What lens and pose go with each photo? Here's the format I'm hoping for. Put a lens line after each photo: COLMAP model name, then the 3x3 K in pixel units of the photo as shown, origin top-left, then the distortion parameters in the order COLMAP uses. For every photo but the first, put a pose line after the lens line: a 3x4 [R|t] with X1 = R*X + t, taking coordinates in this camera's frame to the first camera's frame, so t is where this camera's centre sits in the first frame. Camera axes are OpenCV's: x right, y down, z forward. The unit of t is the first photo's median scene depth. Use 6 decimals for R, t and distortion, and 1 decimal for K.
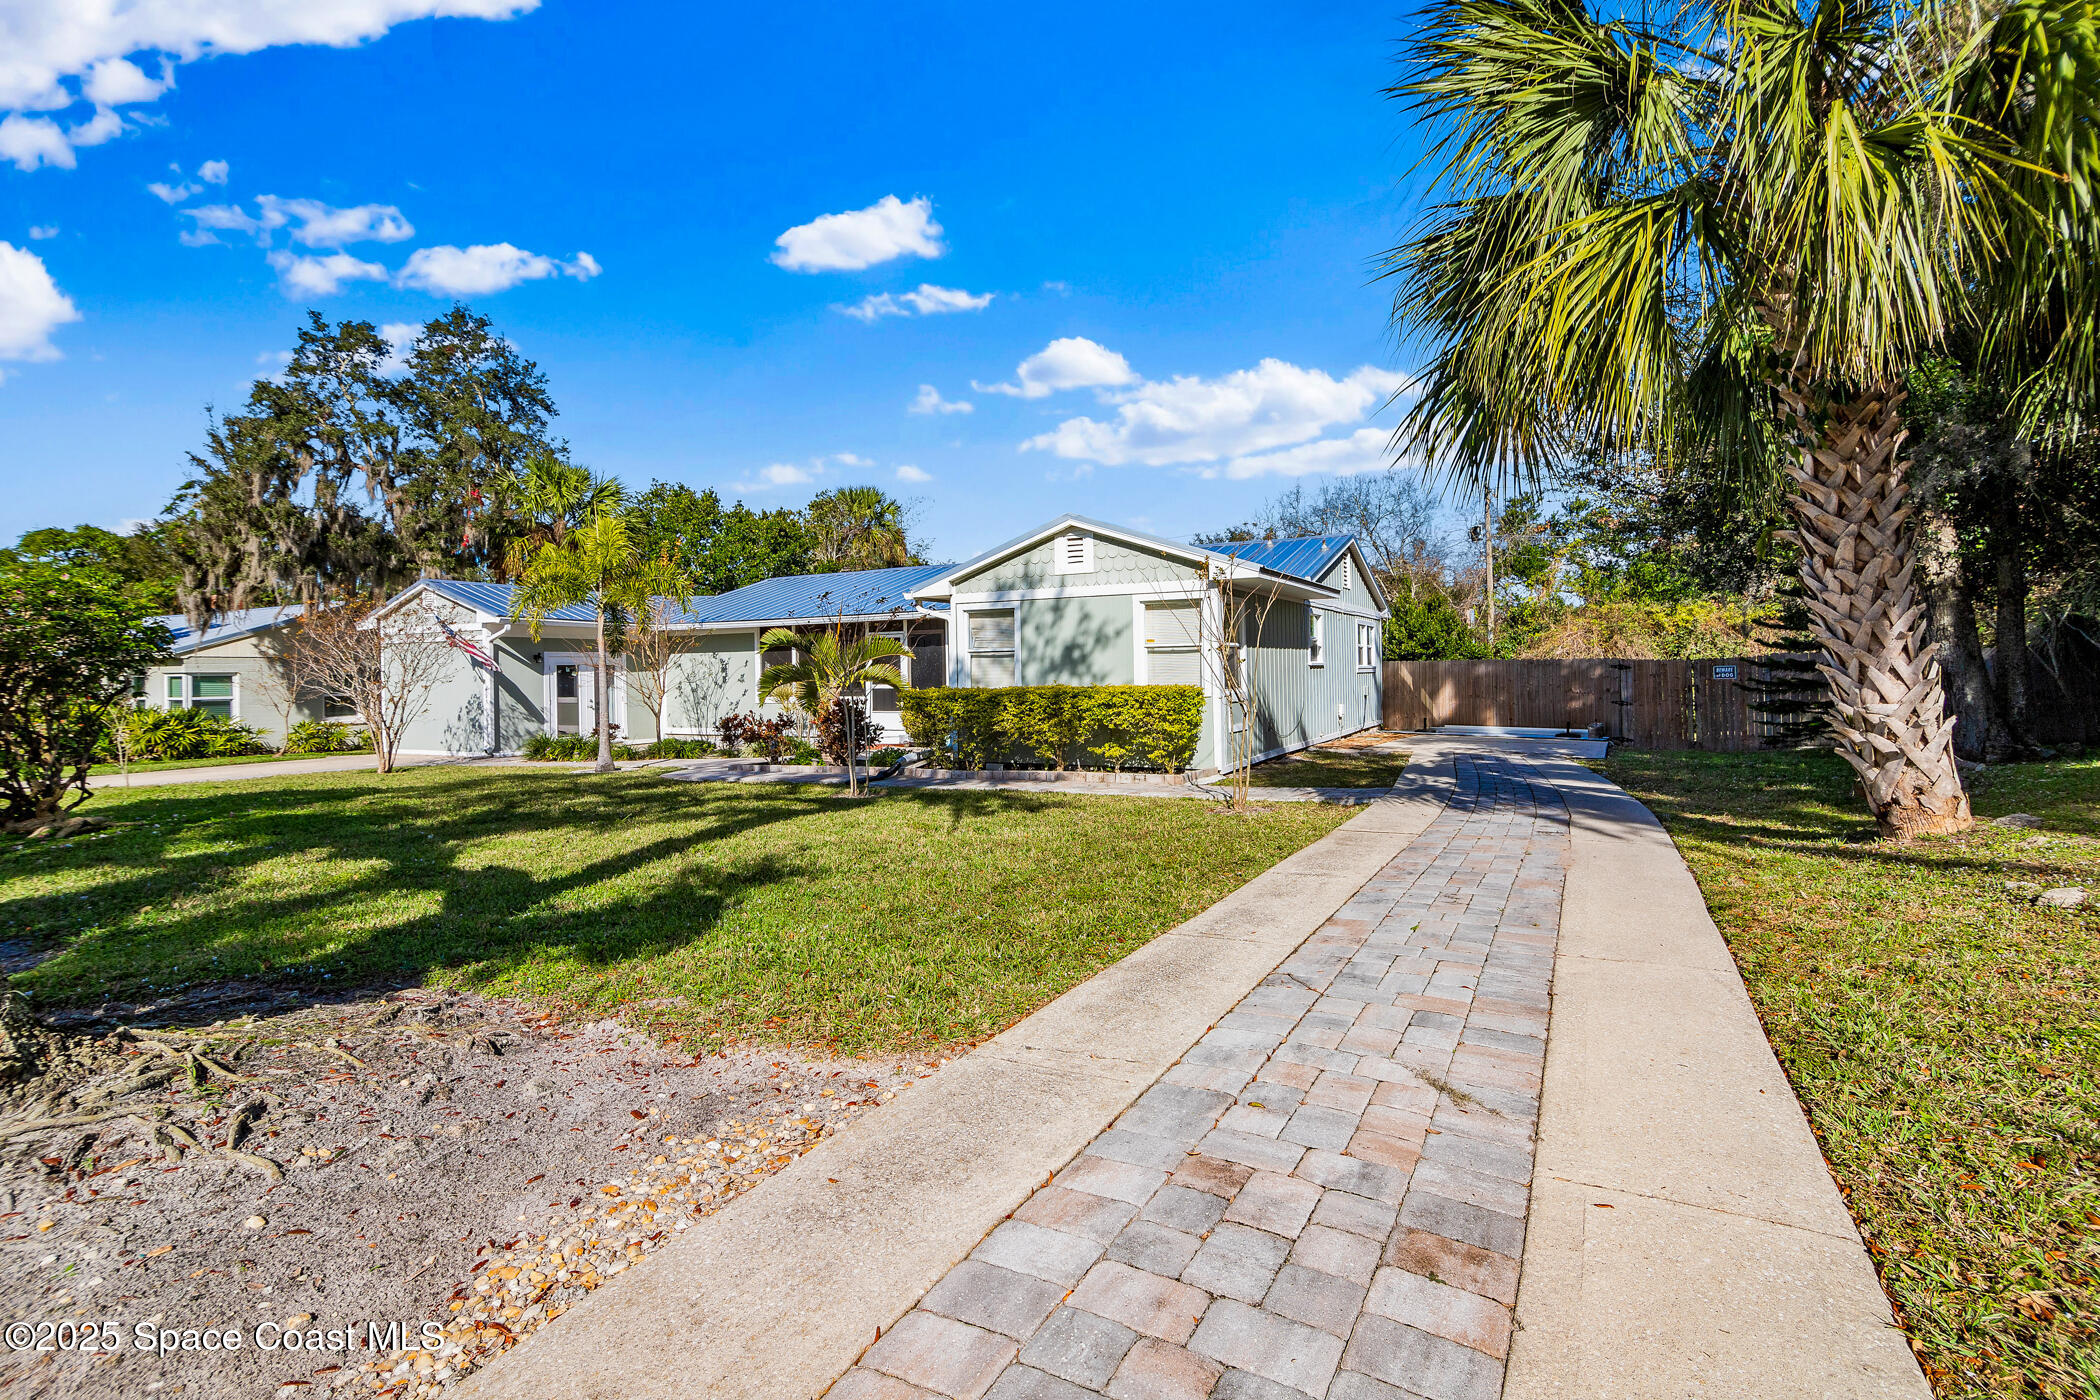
lens RADIAL K [[962.6, 0, 1049.2], [0, 962.6, 690.0], [0, 0, 1]] dist [0.000886, -0.000022]
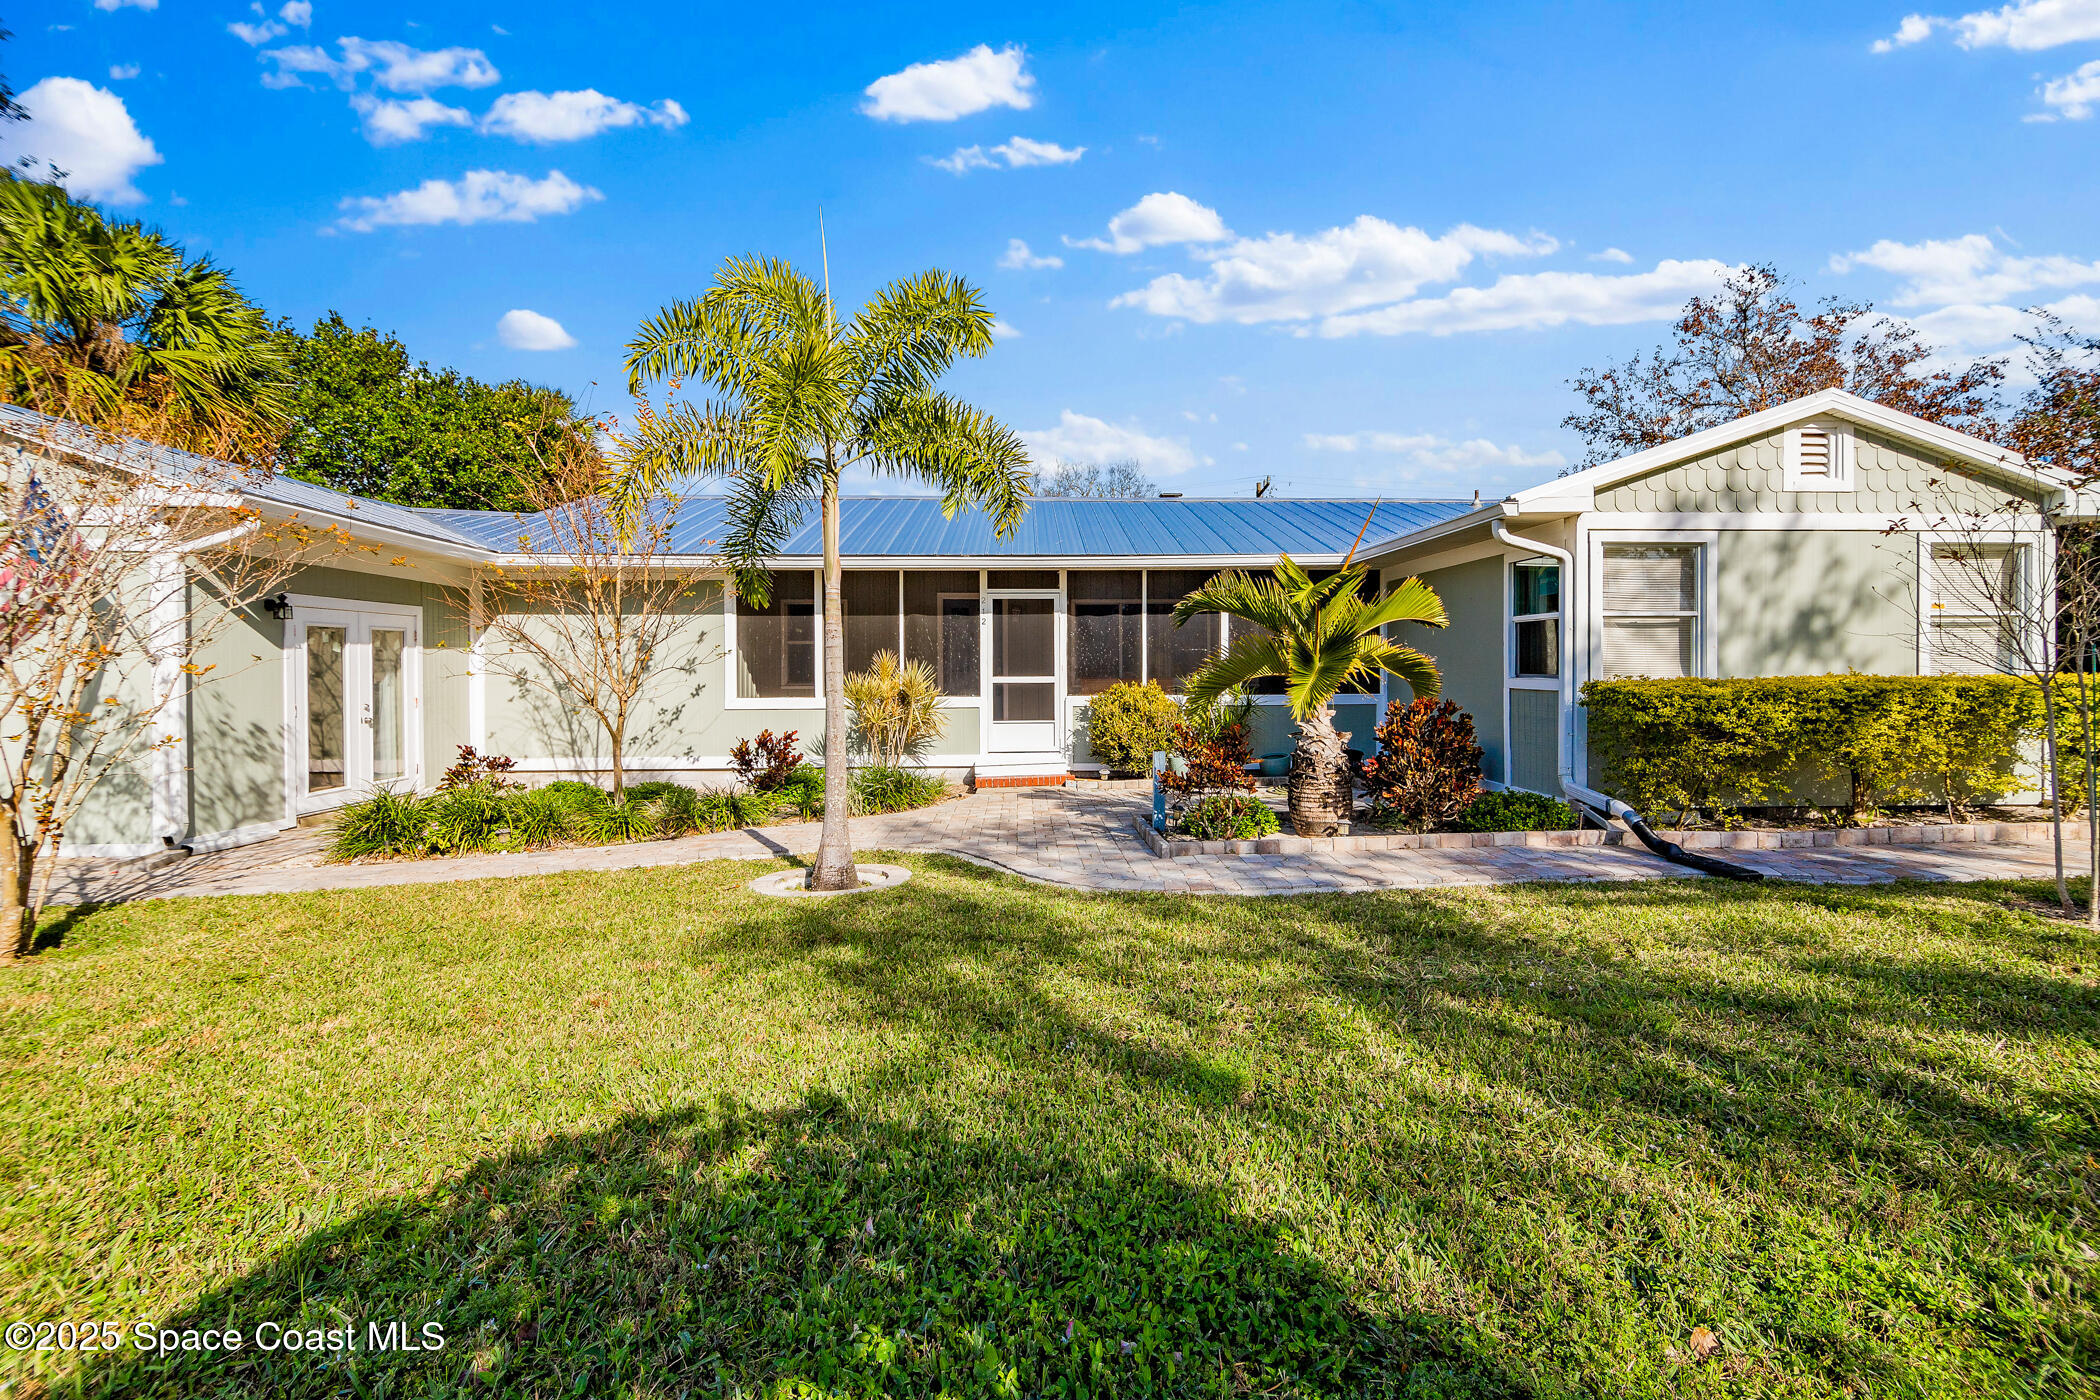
lens RADIAL K [[976.9, 0, 1050.8], [0, 976.9, 679.7], [0, 0, 1]] dist [-0.002651, -0.000748]
pose [[0.864593, 0.005929, 0.502437, -0.679427], [-0.000141, 0.999933, -0.011557, 0.004842], [-0.502472, 0.009921, 0.864537, 0.692057]]
